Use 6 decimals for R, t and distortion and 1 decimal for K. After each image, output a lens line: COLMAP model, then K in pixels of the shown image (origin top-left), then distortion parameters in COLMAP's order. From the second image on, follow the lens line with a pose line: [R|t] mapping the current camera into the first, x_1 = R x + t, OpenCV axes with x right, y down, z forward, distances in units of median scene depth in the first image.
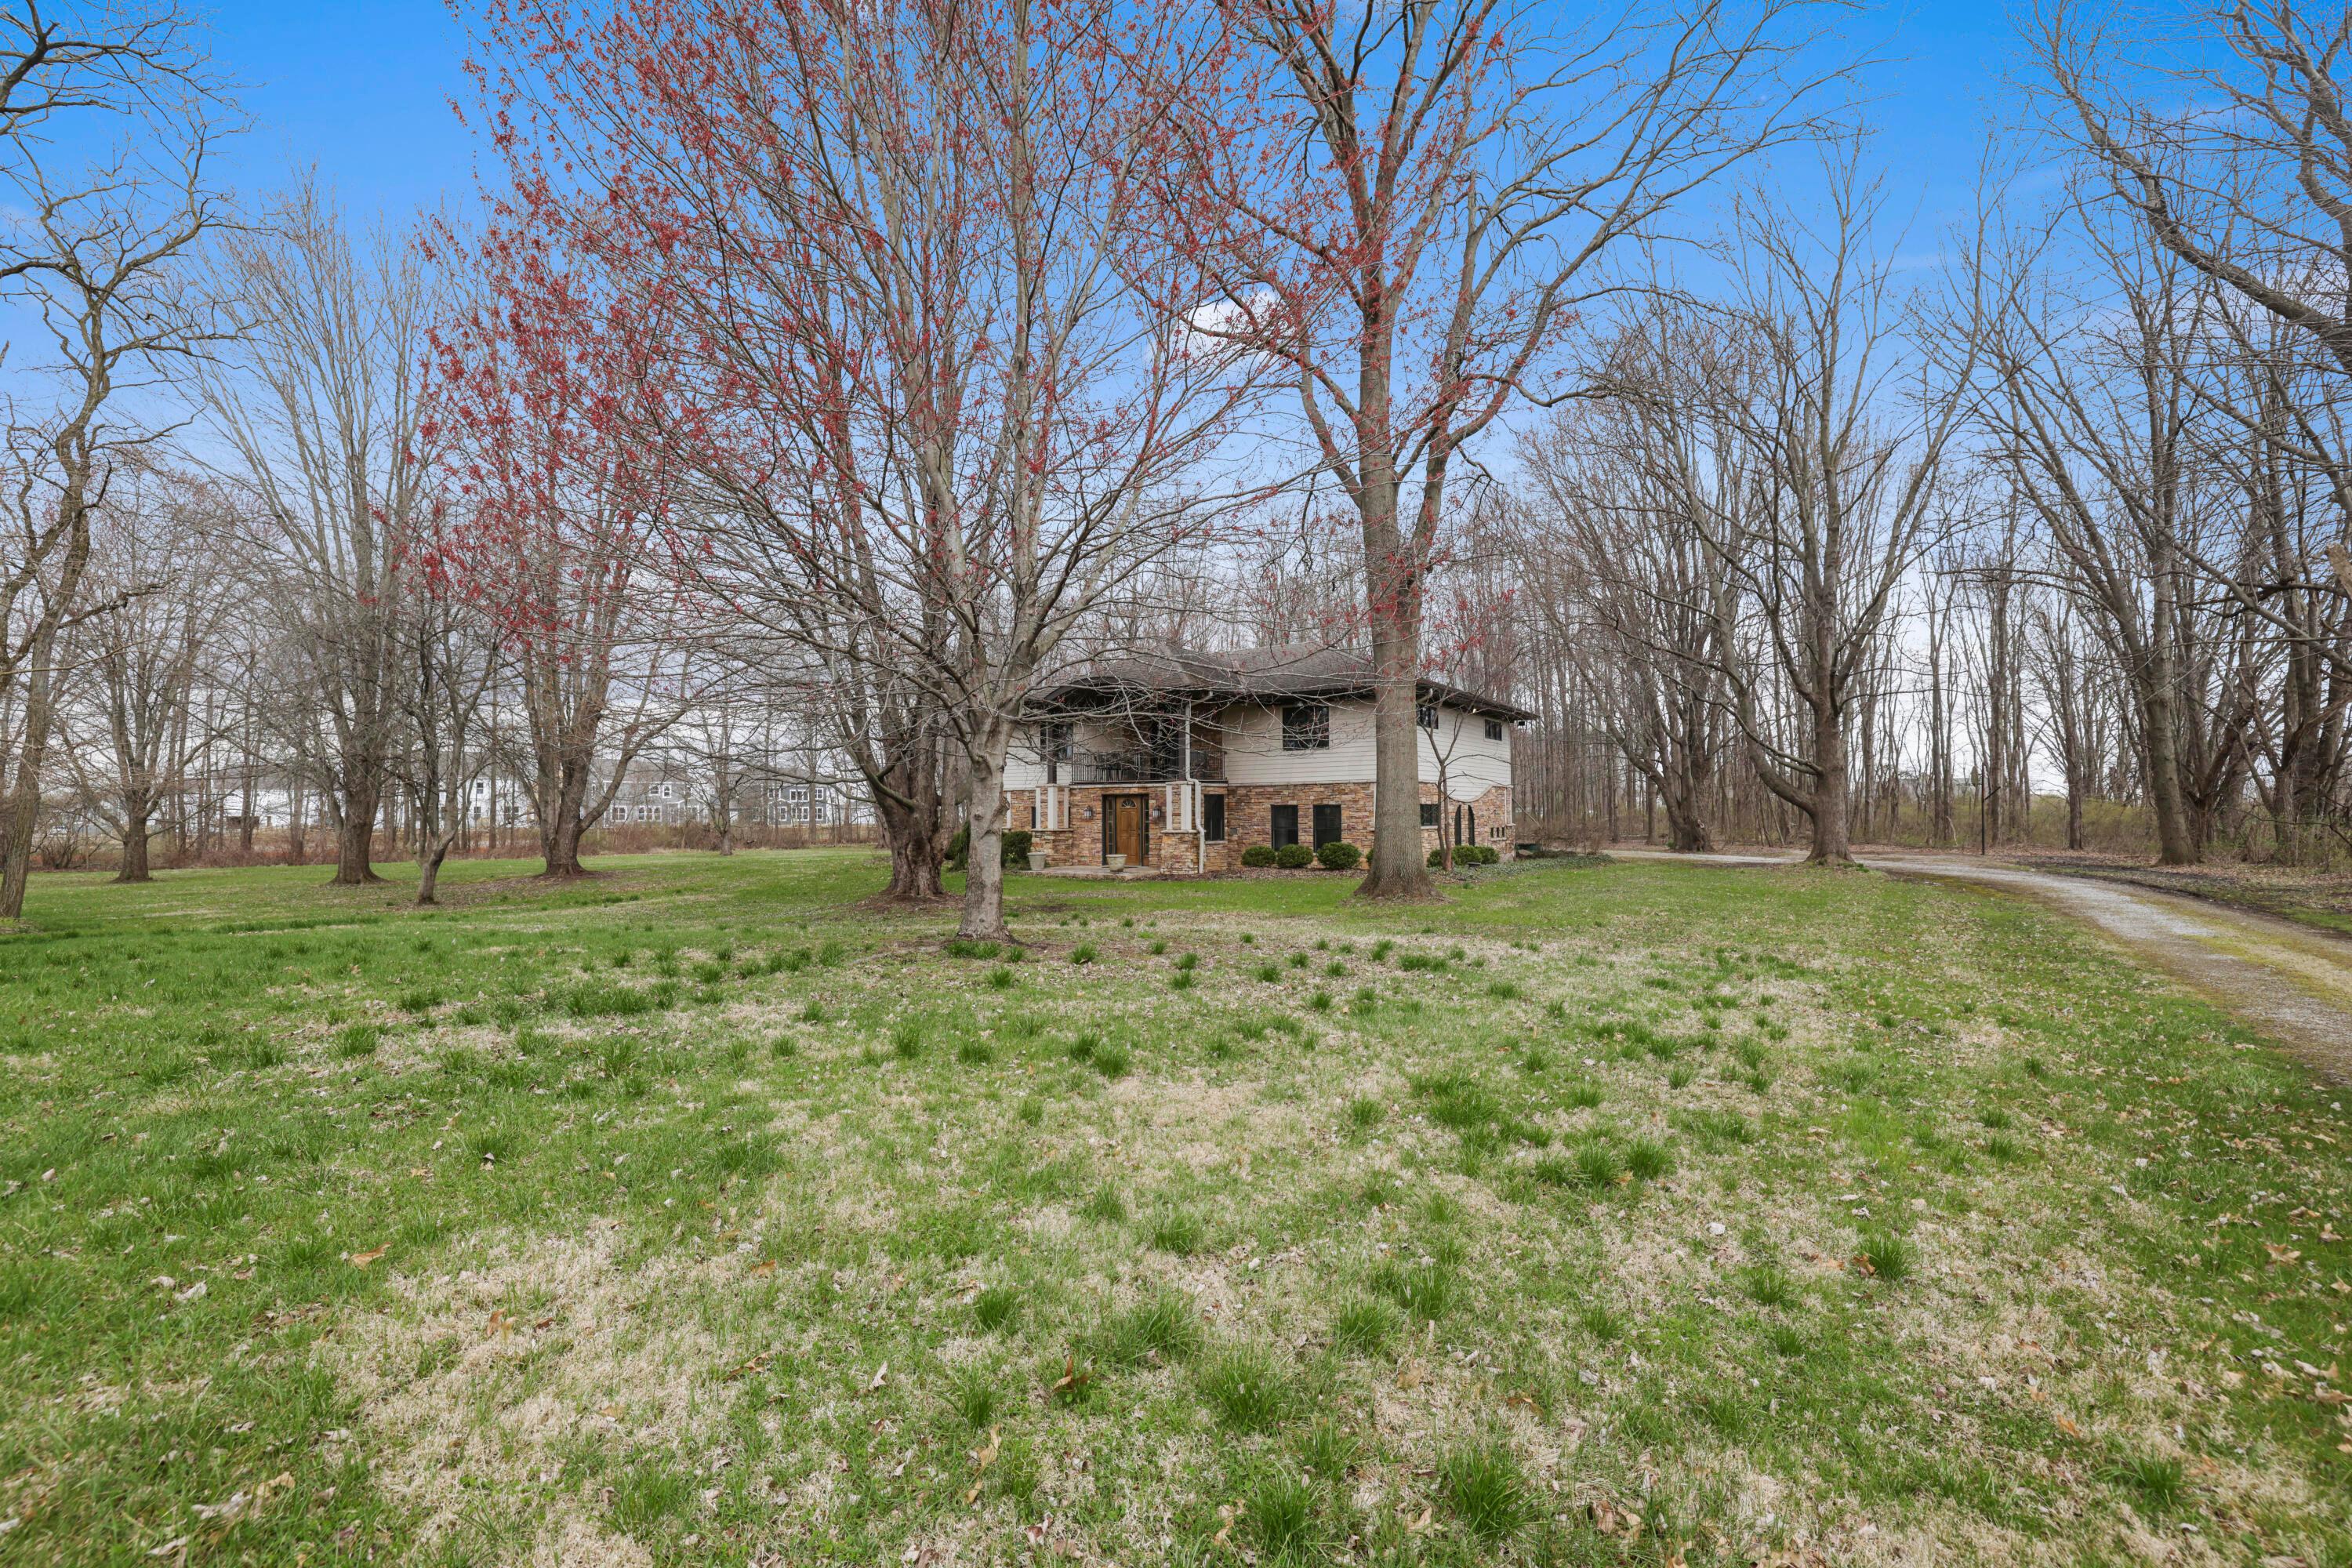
lens RADIAL K [[929.4, 0, 1176.0], [0, 929.4, 784.0], [0, 0, 1]] dist [-0.065361, -0.000117]
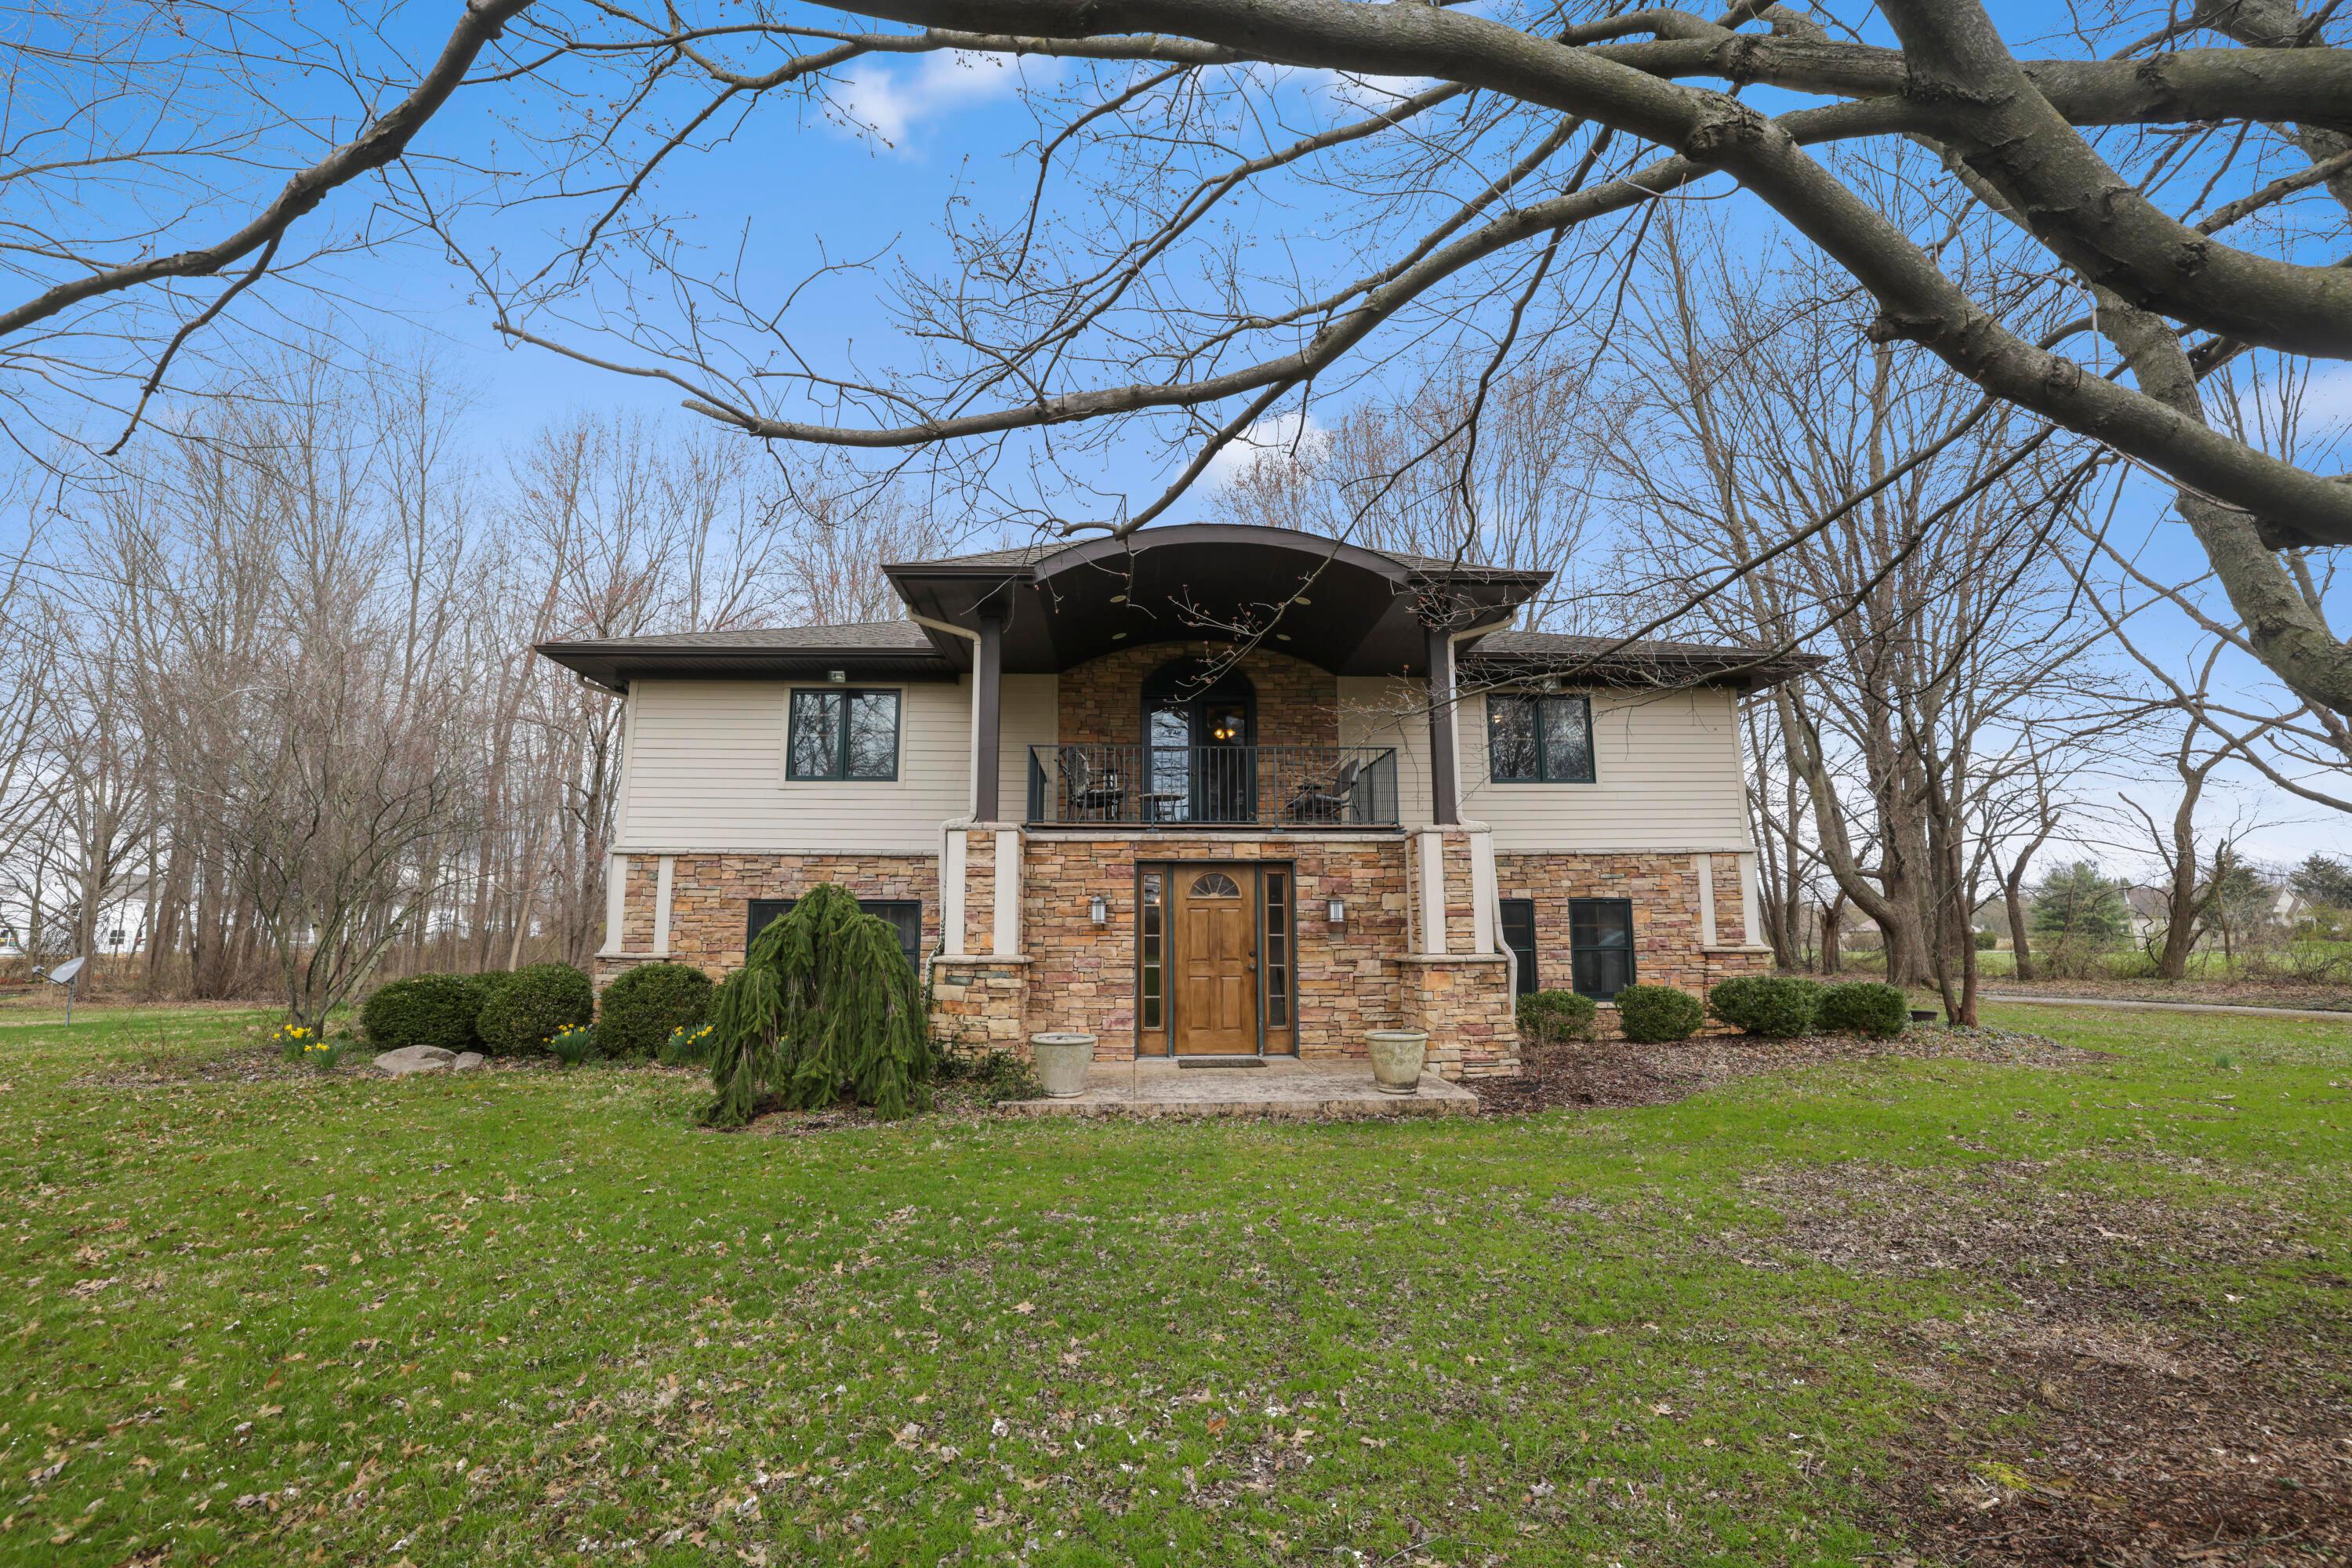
lens RADIAL K [[1020.2, 0, 1176.0], [0, 1020.2, 784.0], [0, 0, 1]] dist [-0.048030, 0.000112]
pose [[0.800575, 0.091798, 0.592160, -0.319517], [-0.015326, 0.991010, -0.132908, 0.035861], [-0.599037, 0.097327, 0.794784, 0.703892]]
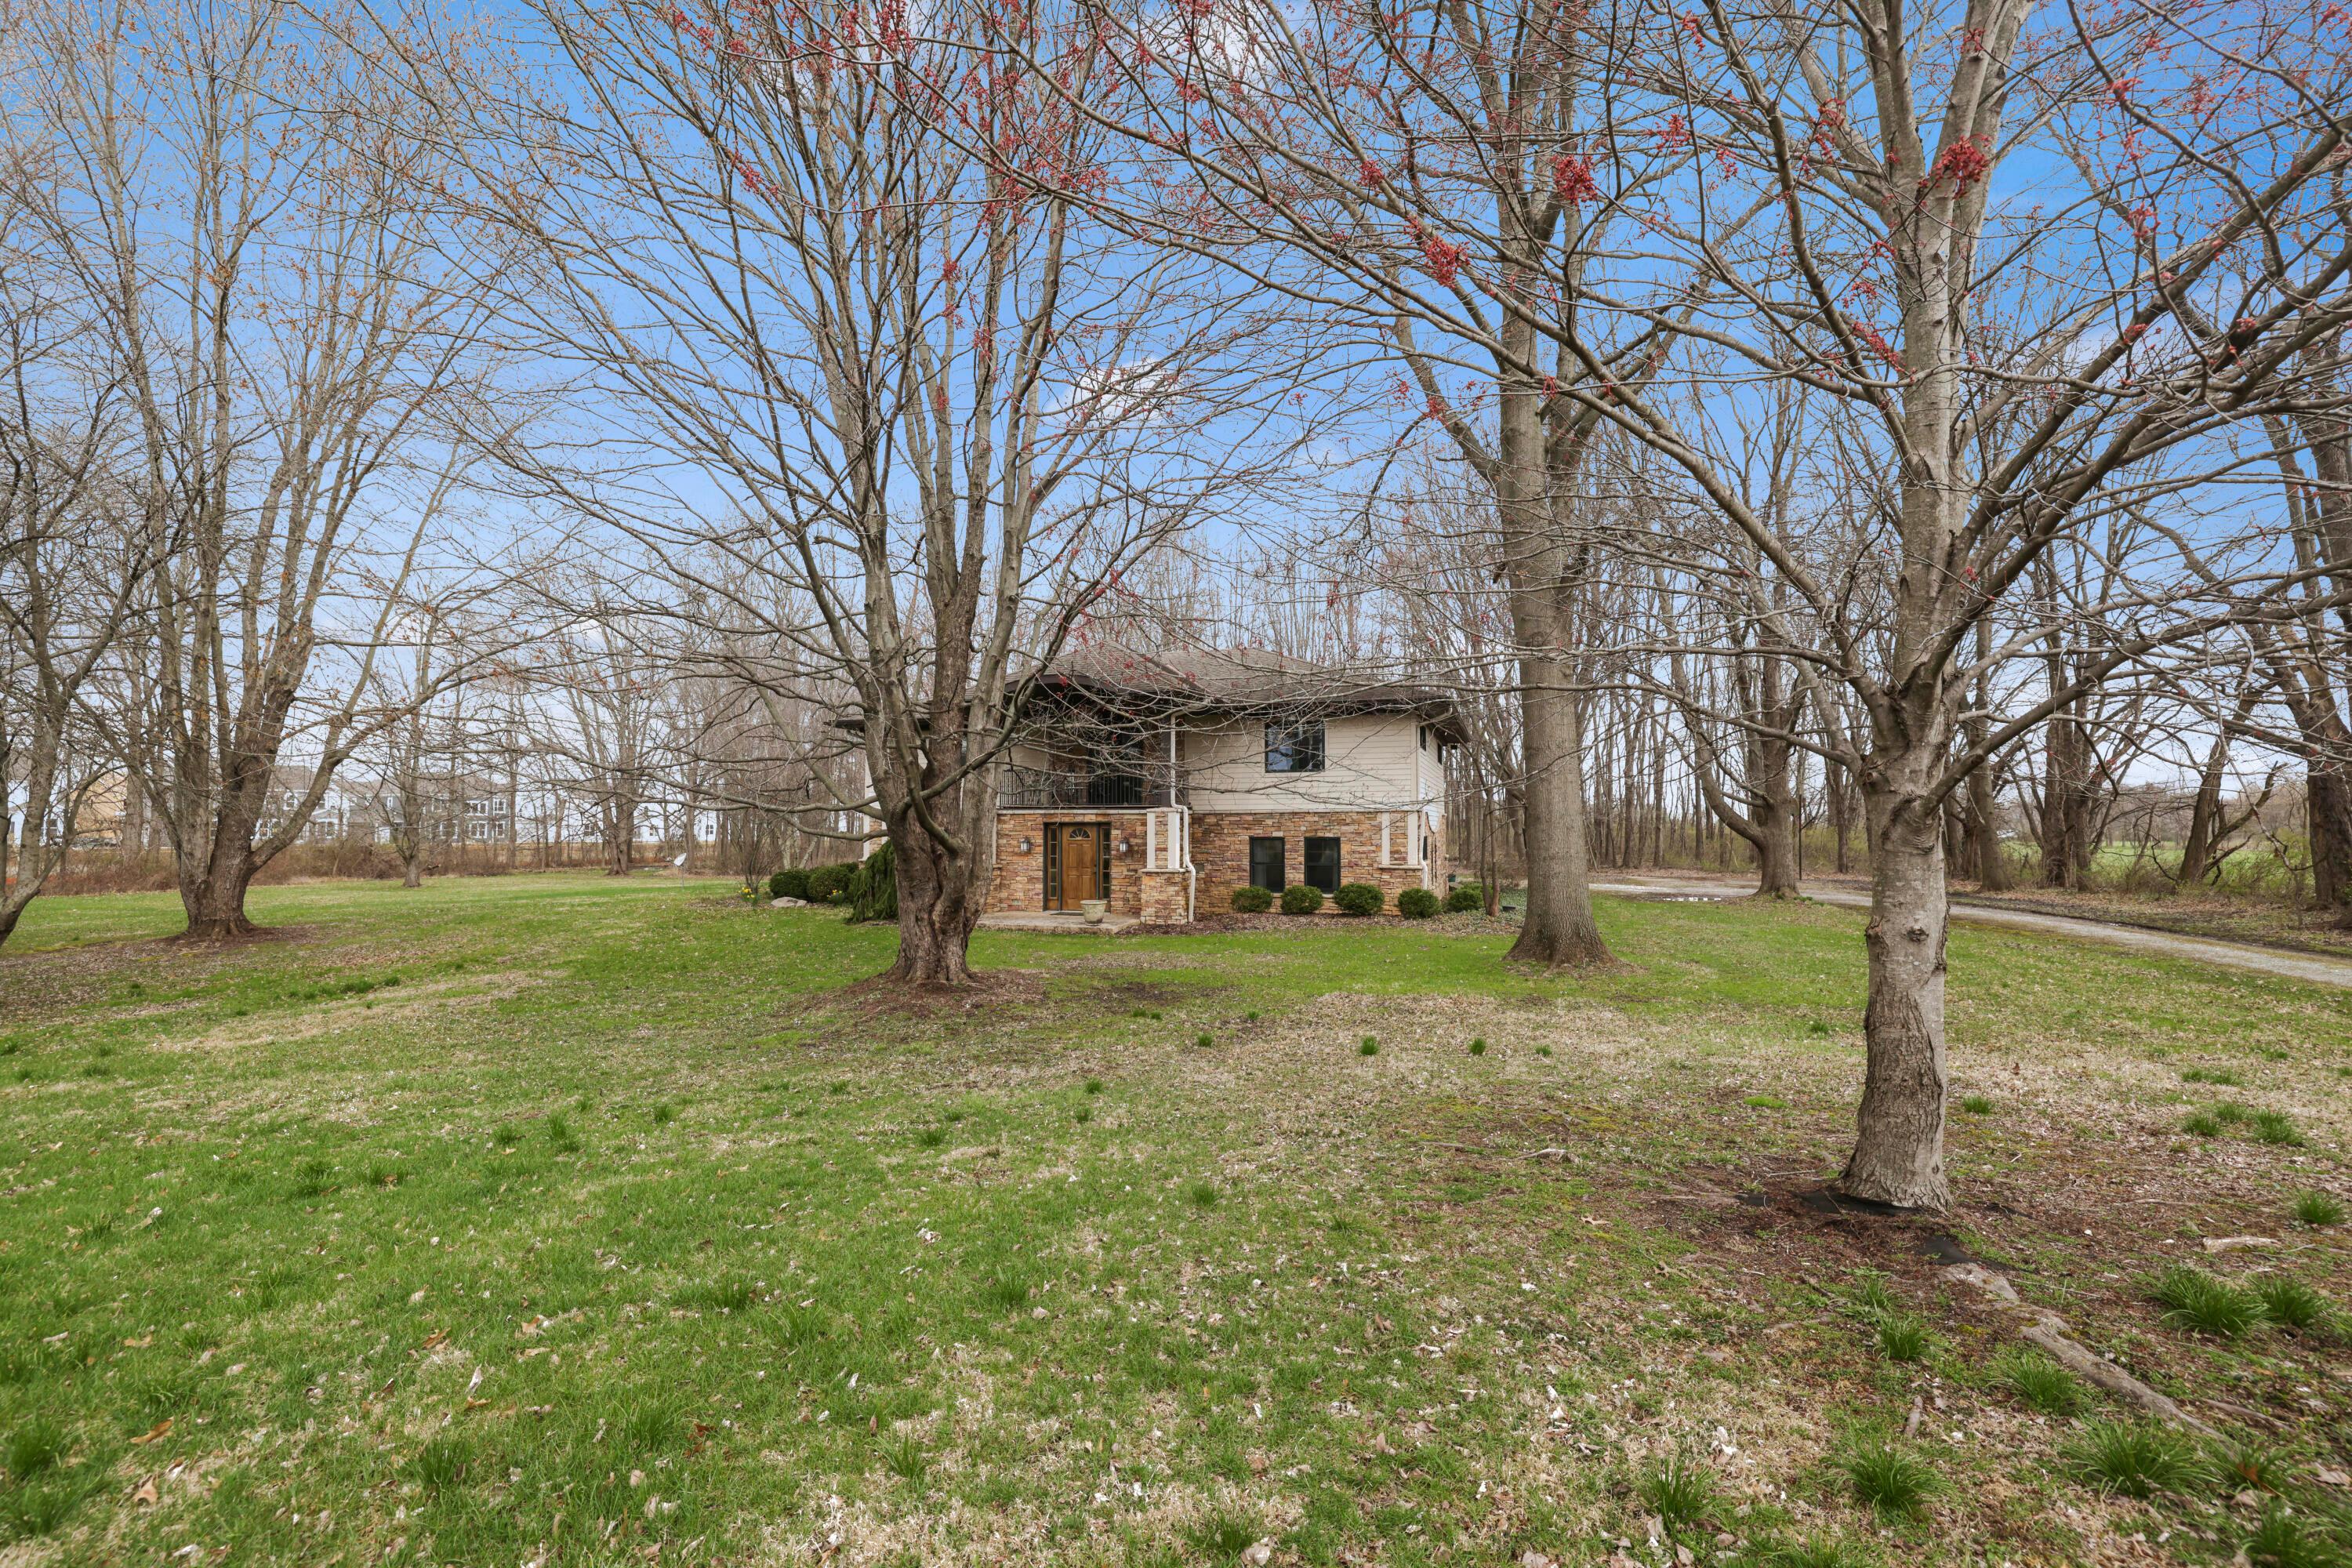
lens RADIAL K [[929.4, 0, 1176.0], [0, 929.4, 784.0], [0, 0, 1]] dist [-0.065361, -0.000117]
pose [[0.961221, 0.018132, 0.275184, -0.198602], [-0.012178, 0.999654, -0.023330, -0.004695], [-0.275512, 0.019074, 0.961108, 0.215611]]
